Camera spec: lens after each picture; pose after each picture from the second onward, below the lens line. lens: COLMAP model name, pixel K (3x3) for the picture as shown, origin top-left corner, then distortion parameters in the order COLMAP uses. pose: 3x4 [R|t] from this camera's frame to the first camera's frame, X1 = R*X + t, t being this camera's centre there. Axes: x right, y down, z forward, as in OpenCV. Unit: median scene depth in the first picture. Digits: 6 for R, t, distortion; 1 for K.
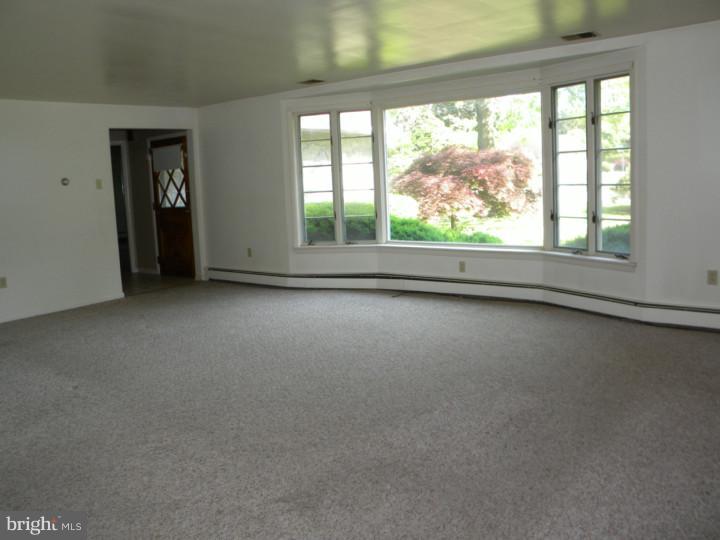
lens RADIAL K [[659.2, 0, 356.7], [0, 659.2, 256.8], [0, 0, 1]] dist [-0.120919, 0.169342]
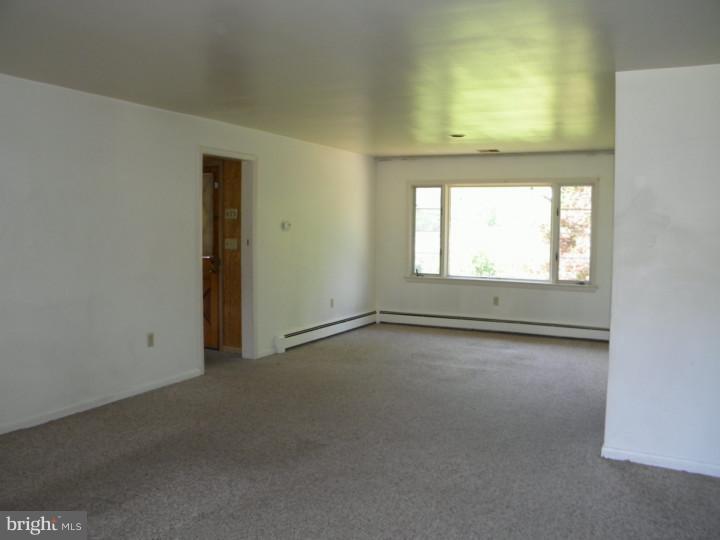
lens RADIAL K [[659.2, 0, 356.7], [0, 659.2, 256.8], [0, 0, 1]] dist [-0.120919, 0.169342]
pose [[-0.983891, 0.053584, -0.170550, 0.040606], [0.022830, 0.983872, 0.177408, -0.285113], [0.177306, 0.170657, -0.969247, 2.019592]]
